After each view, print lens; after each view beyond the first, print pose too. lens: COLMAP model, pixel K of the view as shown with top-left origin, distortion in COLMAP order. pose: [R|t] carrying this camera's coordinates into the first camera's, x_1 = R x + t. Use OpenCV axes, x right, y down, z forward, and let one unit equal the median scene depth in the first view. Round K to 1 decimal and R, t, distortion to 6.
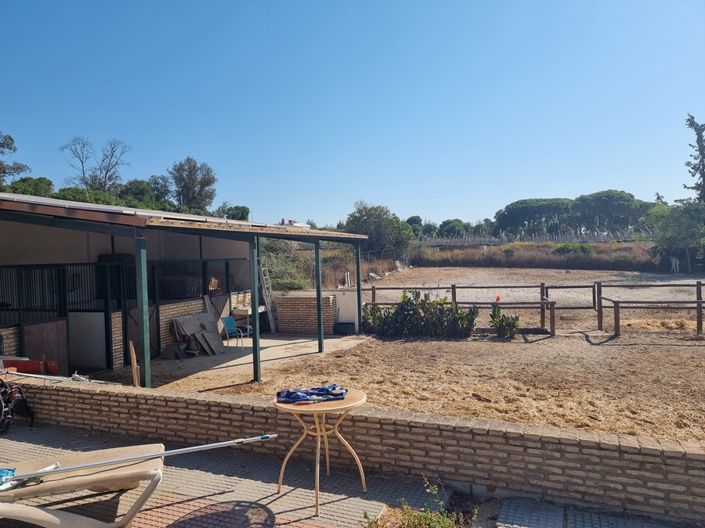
lens RADIAL K [[482.4, 0, 351.6], [0, 482.4, 262.0], [0, 0, 1]] dist [0.101482, -0.079537]
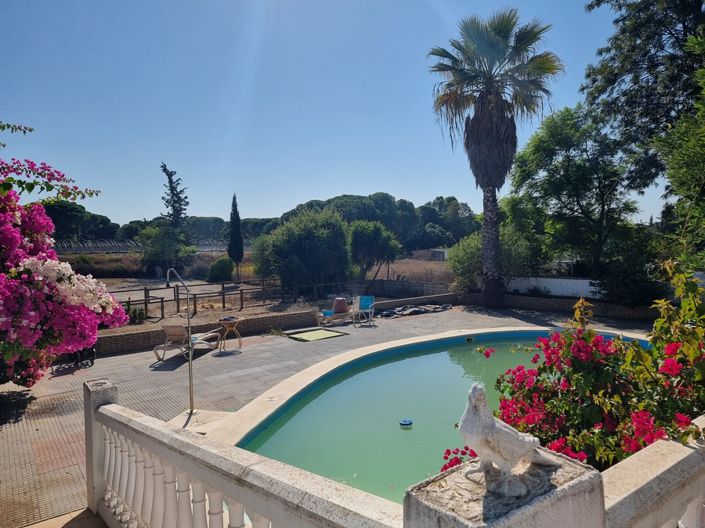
lens RADIAL K [[482.4, 0, 351.6], [0, 482.4, 262.0], [0, 0, 1]] dist [0.101482, -0.079537]
pose [[0.509388, -0.013402, 0.860432, -0.641220], [0.026177, 0.999657, 0.000073, -0.021250], [-0.860139, 0.022486, 0.509565, -0.382322]]
